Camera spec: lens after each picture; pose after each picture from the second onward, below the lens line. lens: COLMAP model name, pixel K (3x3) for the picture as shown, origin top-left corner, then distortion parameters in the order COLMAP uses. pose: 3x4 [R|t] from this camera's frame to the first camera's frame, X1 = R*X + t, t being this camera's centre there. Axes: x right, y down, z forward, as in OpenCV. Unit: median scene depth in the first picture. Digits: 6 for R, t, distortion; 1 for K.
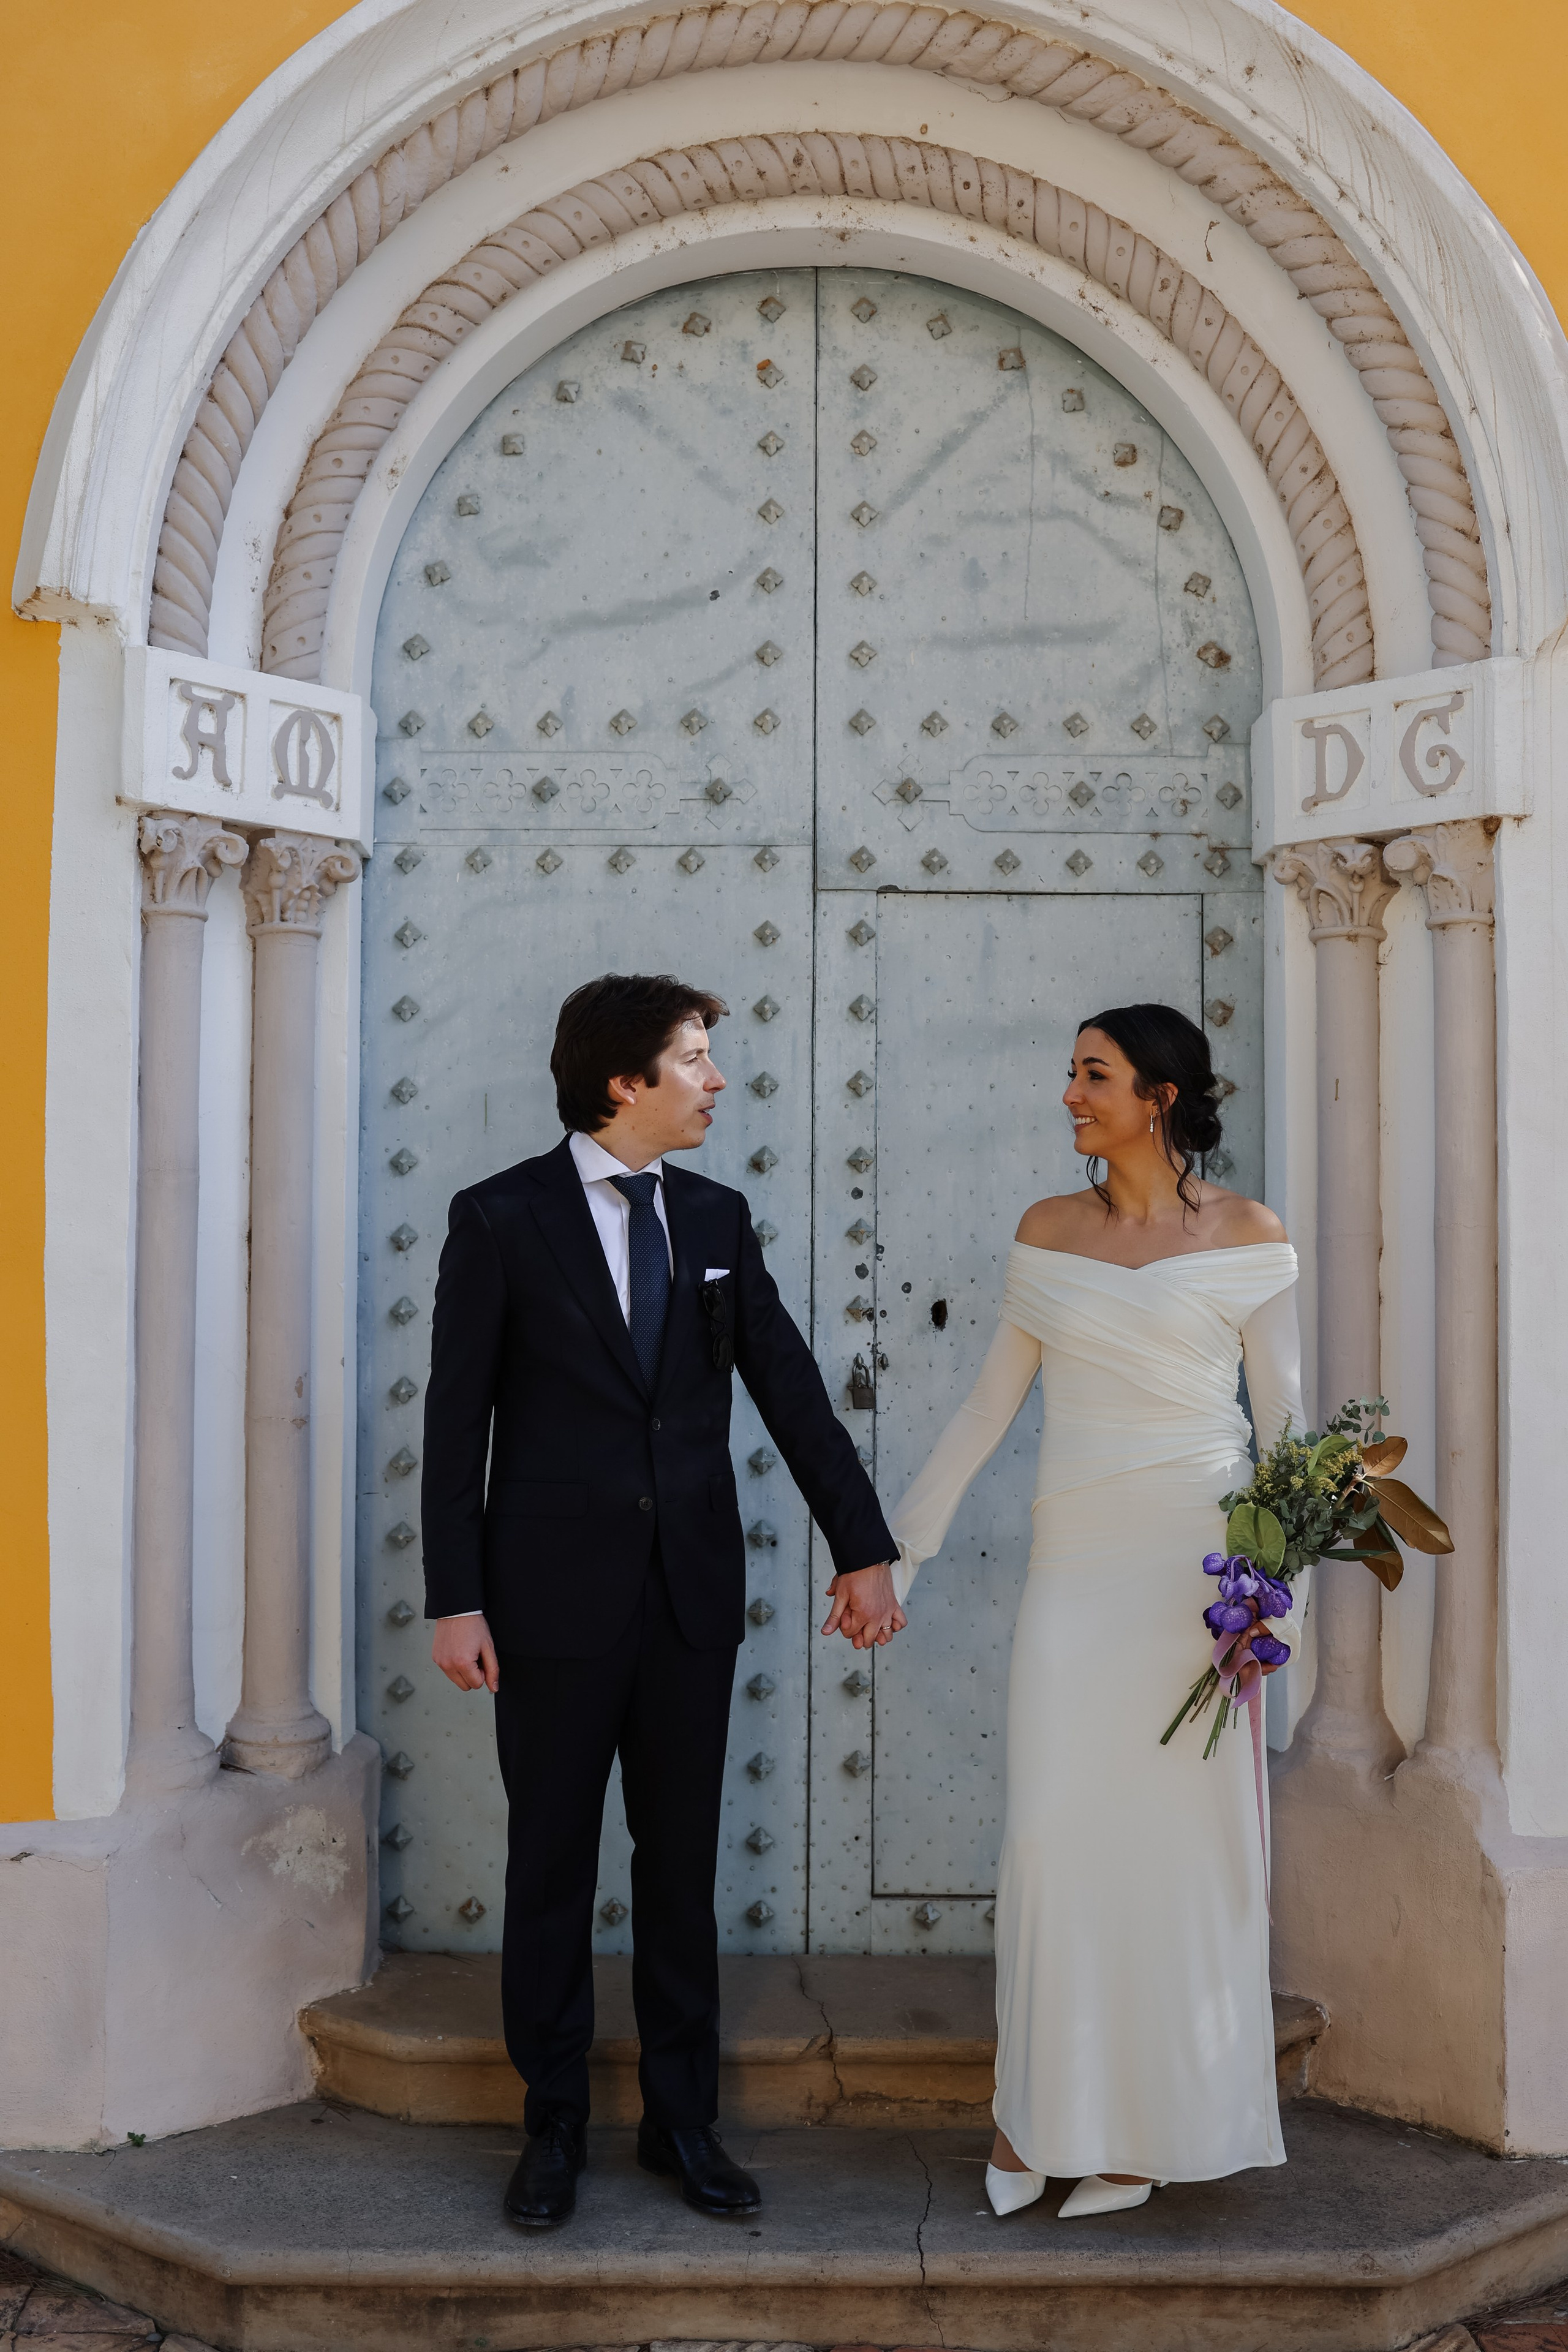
lens RADIAL K [[2407.9, 0, 784.0], [0, 2407.9, 1176.0], [0, 0, 1]] dist [-0.066406, 0.059316]
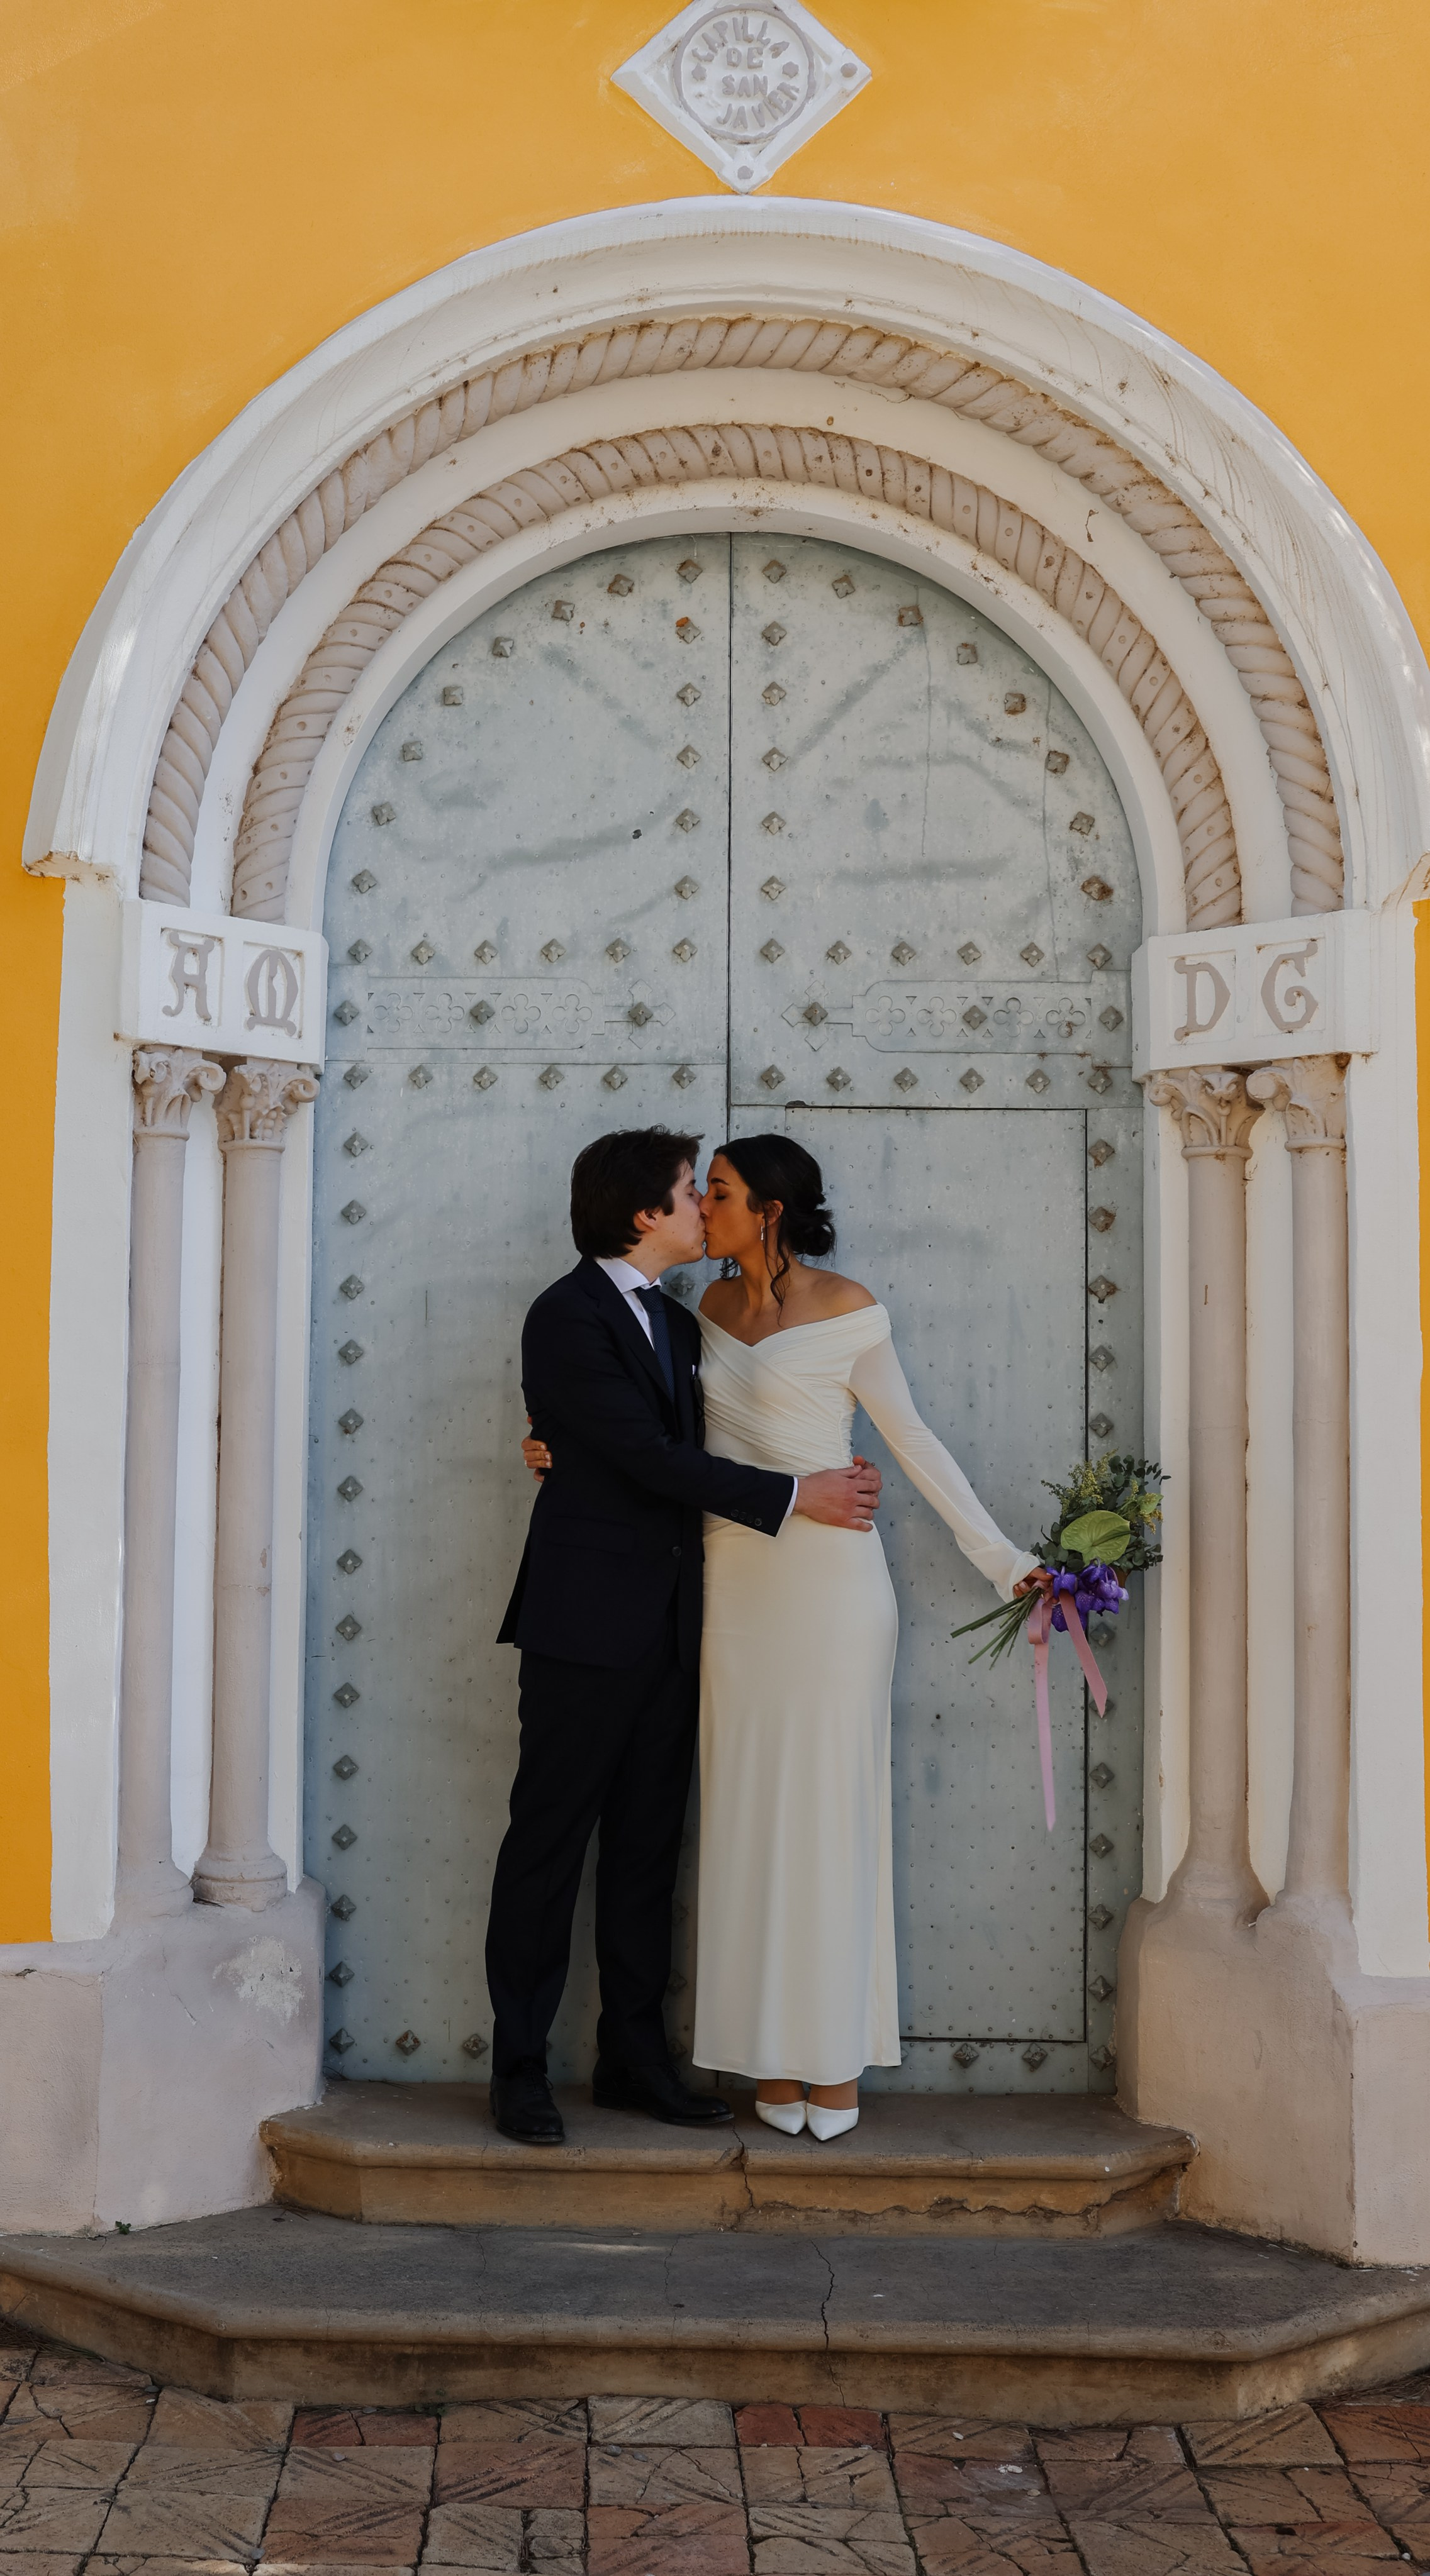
lens RADIAL K [[2607.7, 0, 552.9], [0, 2607.7, 1229.9], [0, 0, 1]] dist [-0.062181, 0.018243]
pose [[0.999019, 0.004549, -0.044055, -0.014762], [-0.006265, 0.999224, -0.038878, -0.016383], [0.043844, 0.039116, 0.998272, -0.186084]]
